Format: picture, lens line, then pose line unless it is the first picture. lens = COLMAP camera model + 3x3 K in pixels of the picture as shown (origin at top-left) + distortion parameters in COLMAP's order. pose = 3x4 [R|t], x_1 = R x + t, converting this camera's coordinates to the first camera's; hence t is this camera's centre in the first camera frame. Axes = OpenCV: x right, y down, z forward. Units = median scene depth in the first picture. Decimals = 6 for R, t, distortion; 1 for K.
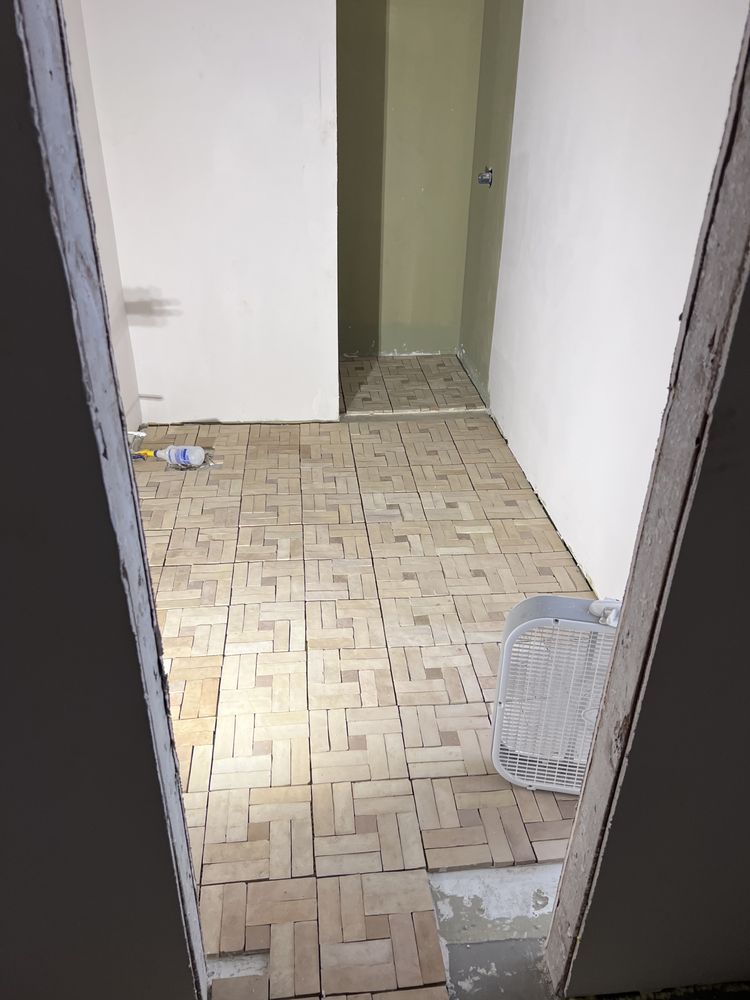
lens RADIAL K [[746.1, 0, 375.0], [0, 746.1, 500.0], [0, 0, 1]] dist [0.049927, -0.054344]
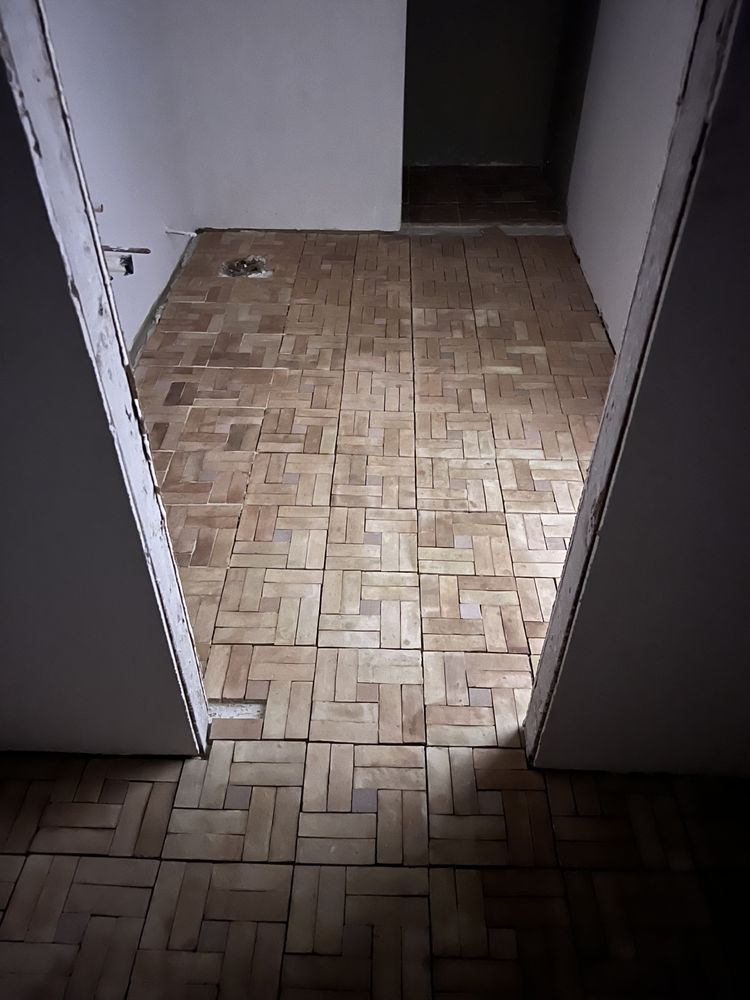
lens RADIAL K [[746.1, 0, 375.0], [0, 746.1, 500.0], [0, 0, 1]] dist [0.049927, -0.054344]
pose [[0.991386, 0.074048, -0.108027, 0.147672], [-0.051439, 0.978692, 0.198788, 0.119065], [0.120445, -0.191519, 0.974070, 0.026257]]
